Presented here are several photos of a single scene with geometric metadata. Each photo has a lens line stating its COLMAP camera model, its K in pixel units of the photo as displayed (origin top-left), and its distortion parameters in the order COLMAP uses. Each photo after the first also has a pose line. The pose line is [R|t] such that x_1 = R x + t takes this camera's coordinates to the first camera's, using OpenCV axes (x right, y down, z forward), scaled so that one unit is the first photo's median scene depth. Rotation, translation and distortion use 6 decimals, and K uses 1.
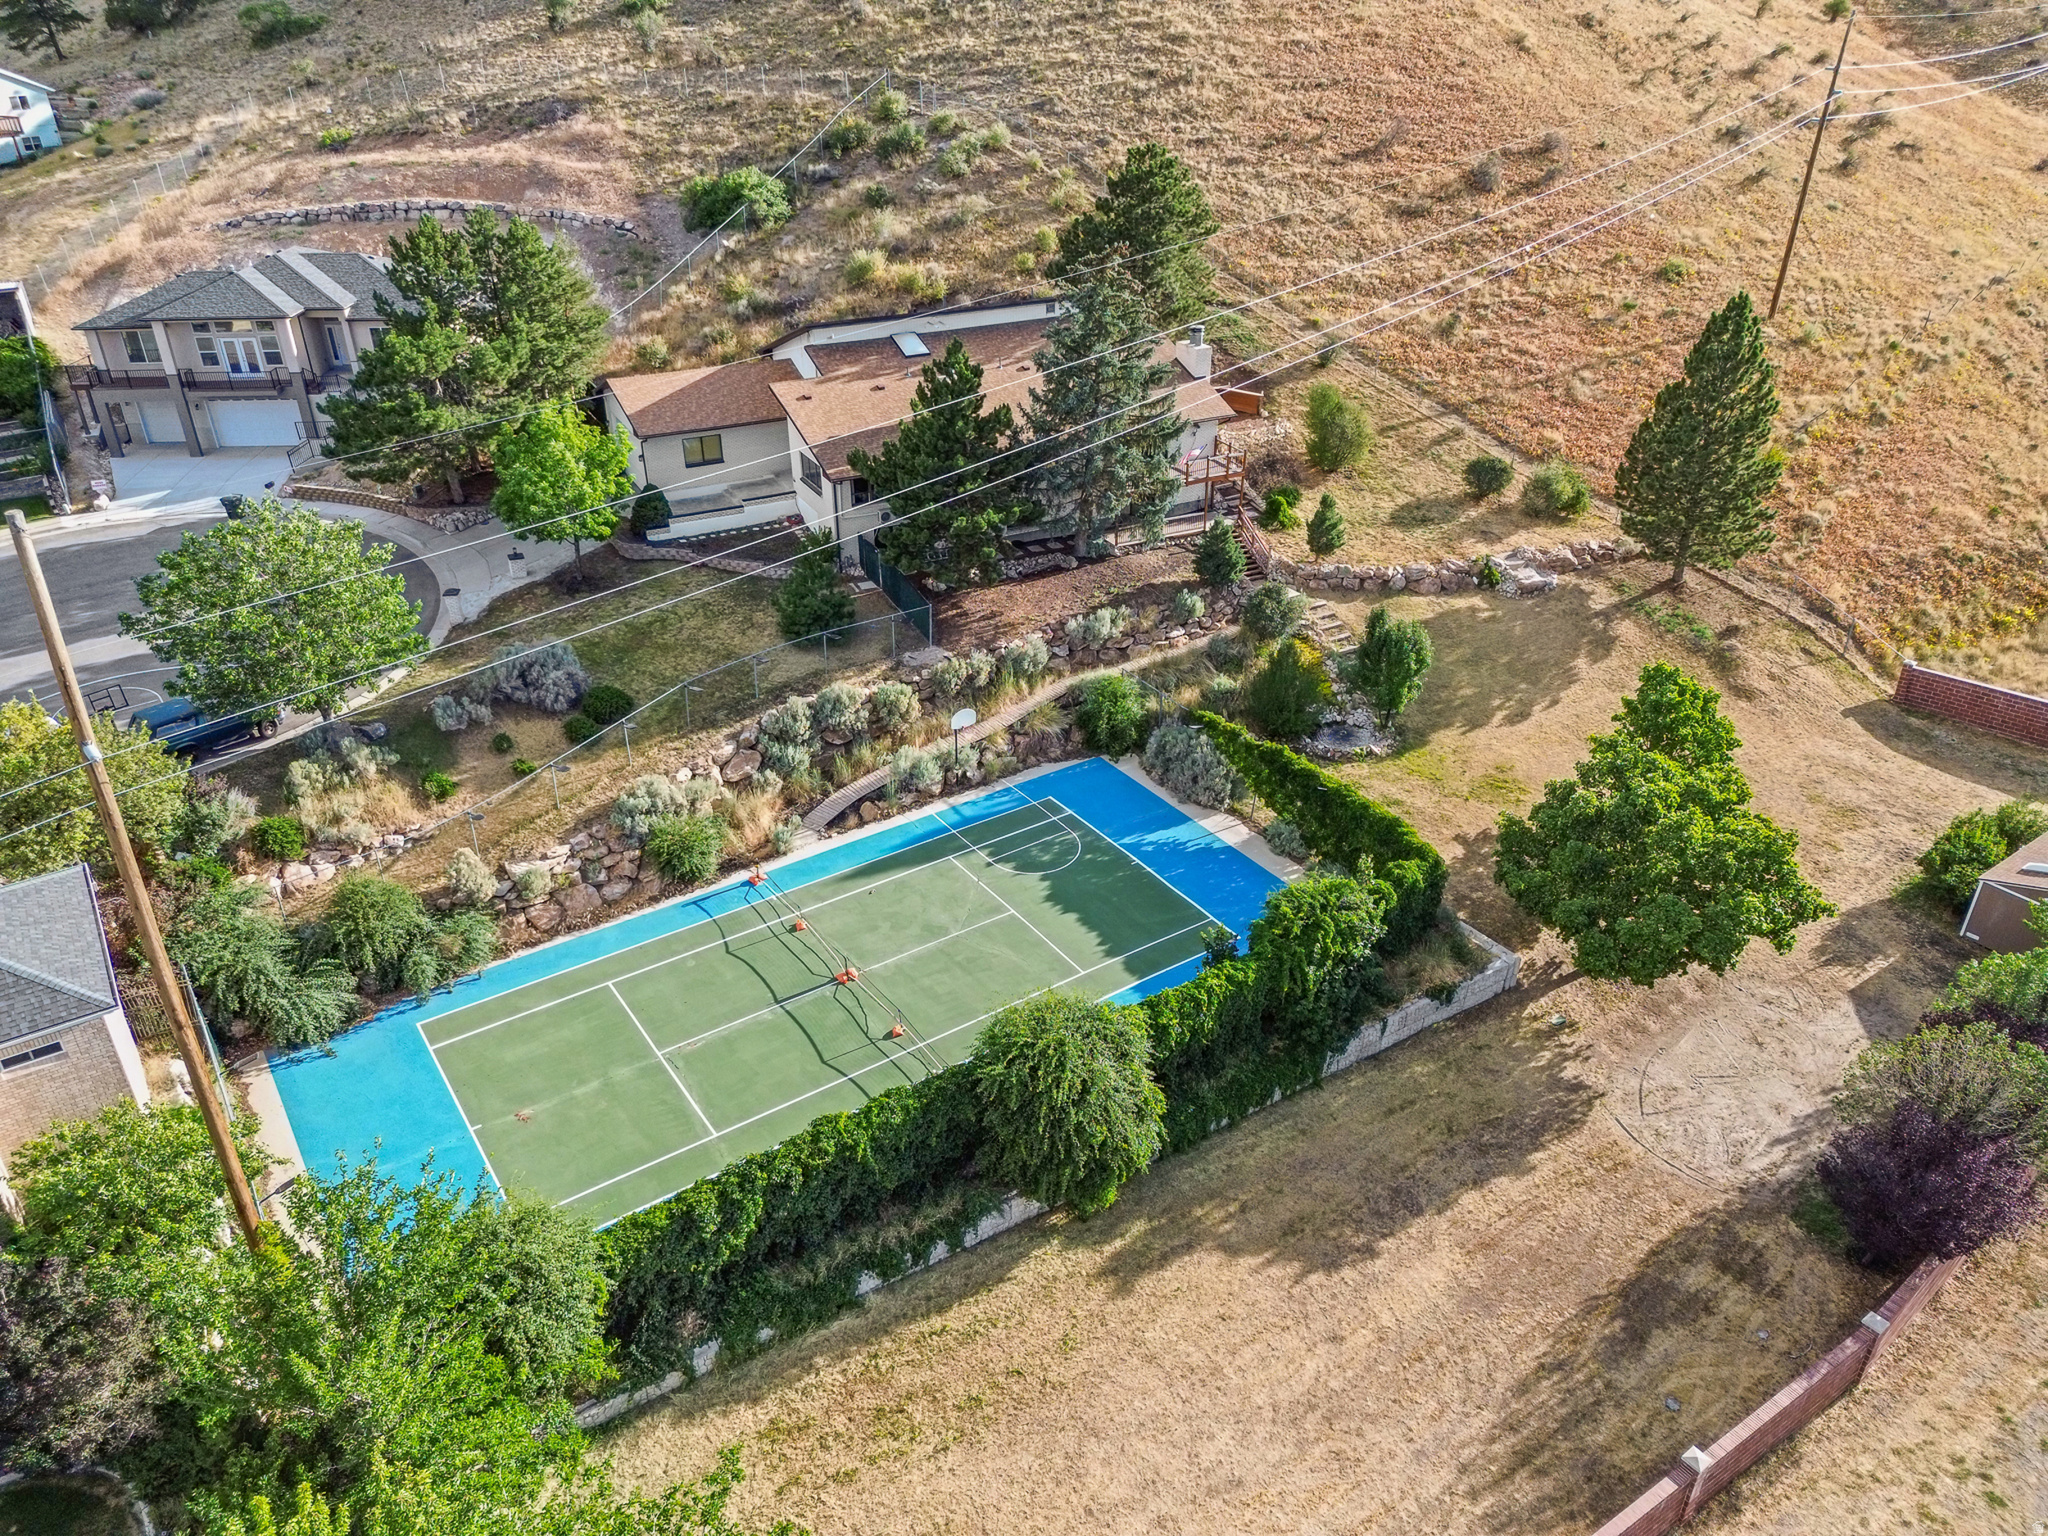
lens RADIAL K [[1413.4, 0, 1024.0], [0, 1413.4, 768.0], [0, 0, 1]] dist [0.087137, -0.091583]
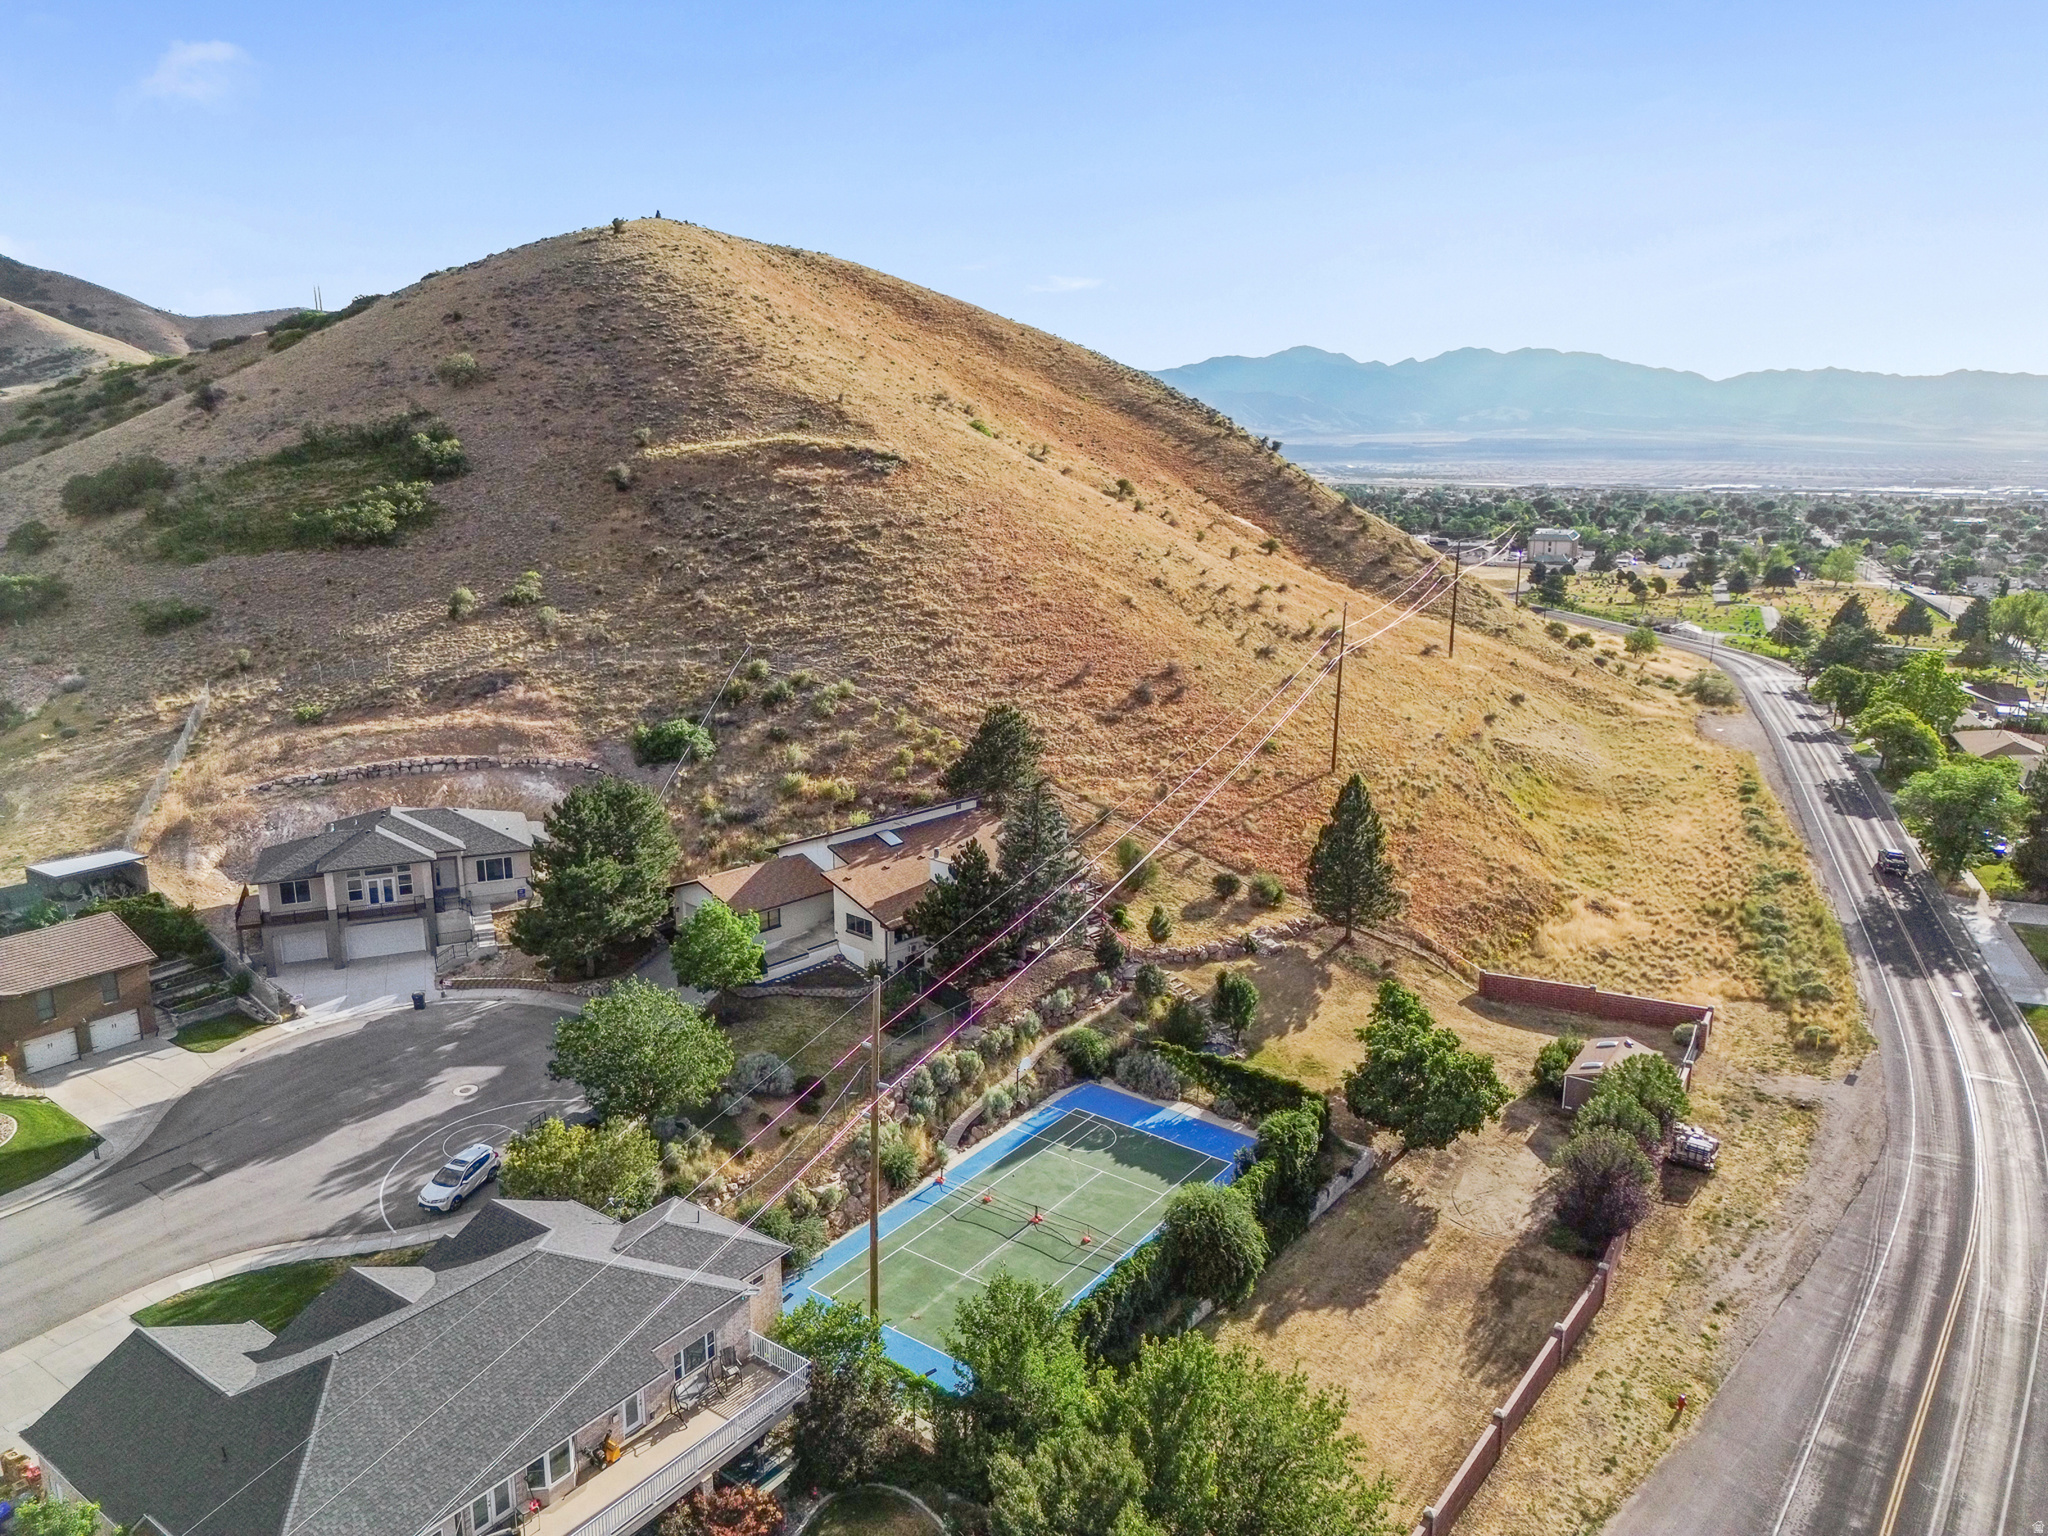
lens RADIAL K [[1413.4, 0, 1024.0], [0, 1413.4, 768.0], [0, 0, 1]] dist [0.087137, -0.091583]
pose [[0.942486, -0.068902, 0.327068, -0.422509], [0.158831, 0.953307, -0.256863, 0.045002], [-0.294098, 0.294038, 0.909422, -0.440491]]
